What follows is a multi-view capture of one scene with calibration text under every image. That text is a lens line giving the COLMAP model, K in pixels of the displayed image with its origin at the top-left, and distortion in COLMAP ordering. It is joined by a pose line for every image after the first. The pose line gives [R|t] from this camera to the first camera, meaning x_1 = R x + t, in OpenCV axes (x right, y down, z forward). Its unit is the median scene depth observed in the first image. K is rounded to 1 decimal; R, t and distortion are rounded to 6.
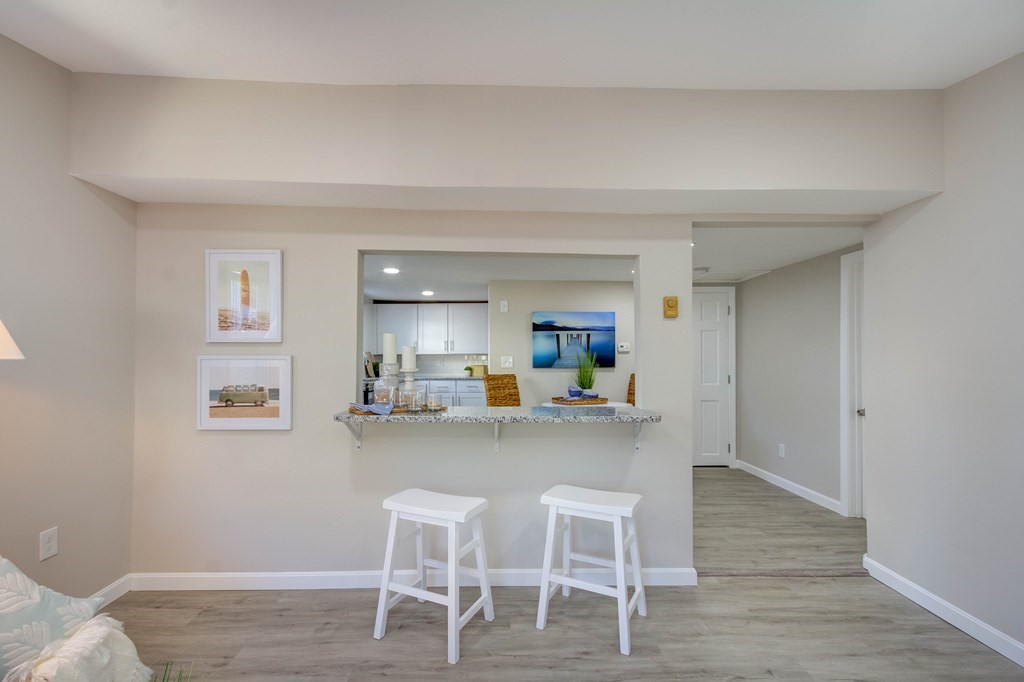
lens RADIAL K [[463.7, 0, 514.2], [0, 463.7, 348.8], [0, 0, 1]] dist [-0.001329, -0.000134]
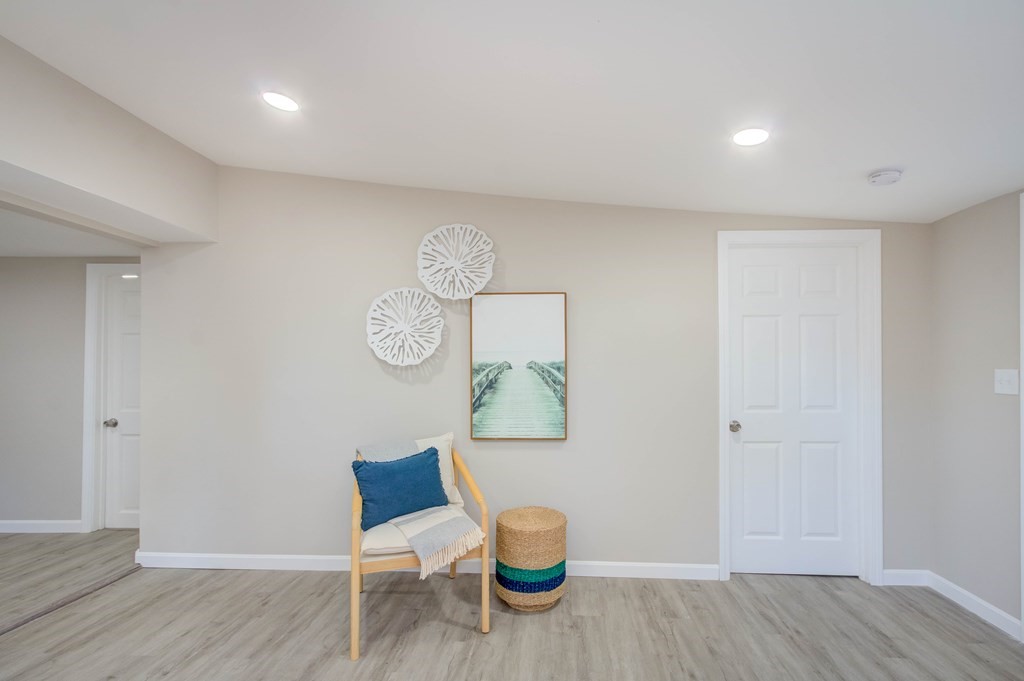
lens RADIAL K [[498.7, 0, 512.9], [0, 498.7, 367.3], [0, 0, 1]] dist [0.027832, -0.000132]
pose [[0.100288, 0.002315, 0.994956, -0.354598], [-0.015142, 0.999885, -0.000801, 0.003590], [-0.994843, -0.014985, 0.100311, 0.014592]]
